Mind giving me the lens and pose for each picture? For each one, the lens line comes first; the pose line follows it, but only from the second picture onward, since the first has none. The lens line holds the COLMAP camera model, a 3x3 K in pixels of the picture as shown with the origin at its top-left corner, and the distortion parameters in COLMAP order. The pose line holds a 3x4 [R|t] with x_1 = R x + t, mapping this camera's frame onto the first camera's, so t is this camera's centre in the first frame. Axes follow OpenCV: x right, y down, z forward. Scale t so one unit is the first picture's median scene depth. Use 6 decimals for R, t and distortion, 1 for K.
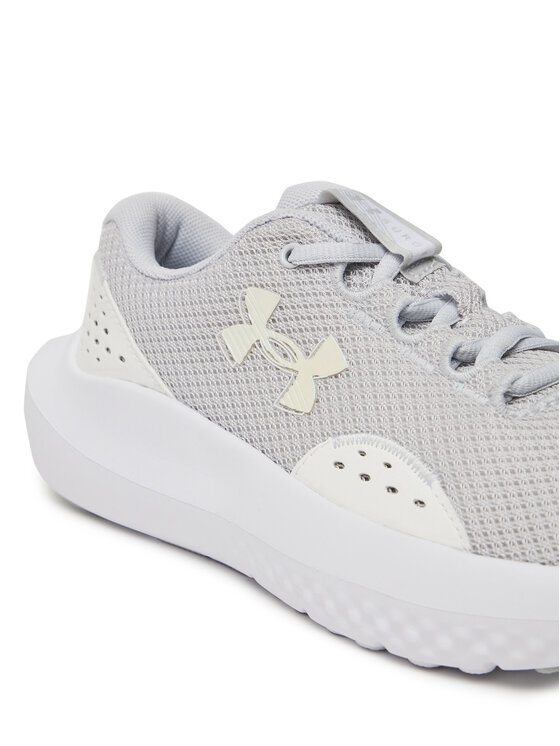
lens RADIAL K [[1875.7, 0, 280.0], [0, 1875.7, 373.0], [0, 0, 1]] dist [-0.147950, 0.016868]
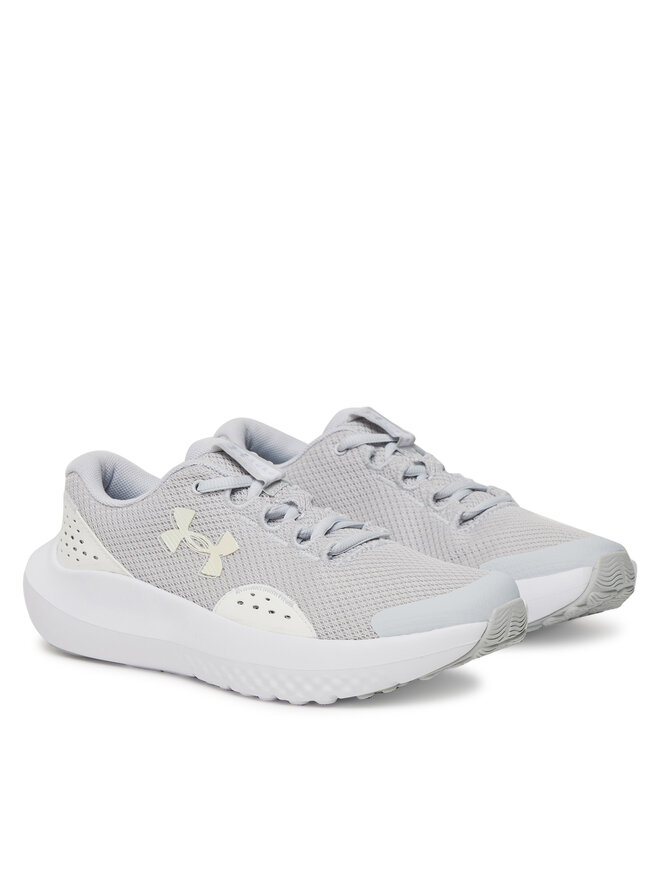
lens RADIAL K [[2599.7, 0, 330.0], [0, 2599.7, 440.0], [0, 0, 1]] dist [-0.030618, -0.245161]
pose [[0.989968, -0.089088, 0.109664, -0.134669], [0.094948, 0.994255, -0.049420, 0.024052], [-0.104631, 0.059336, 0.992739, -1.404083]]
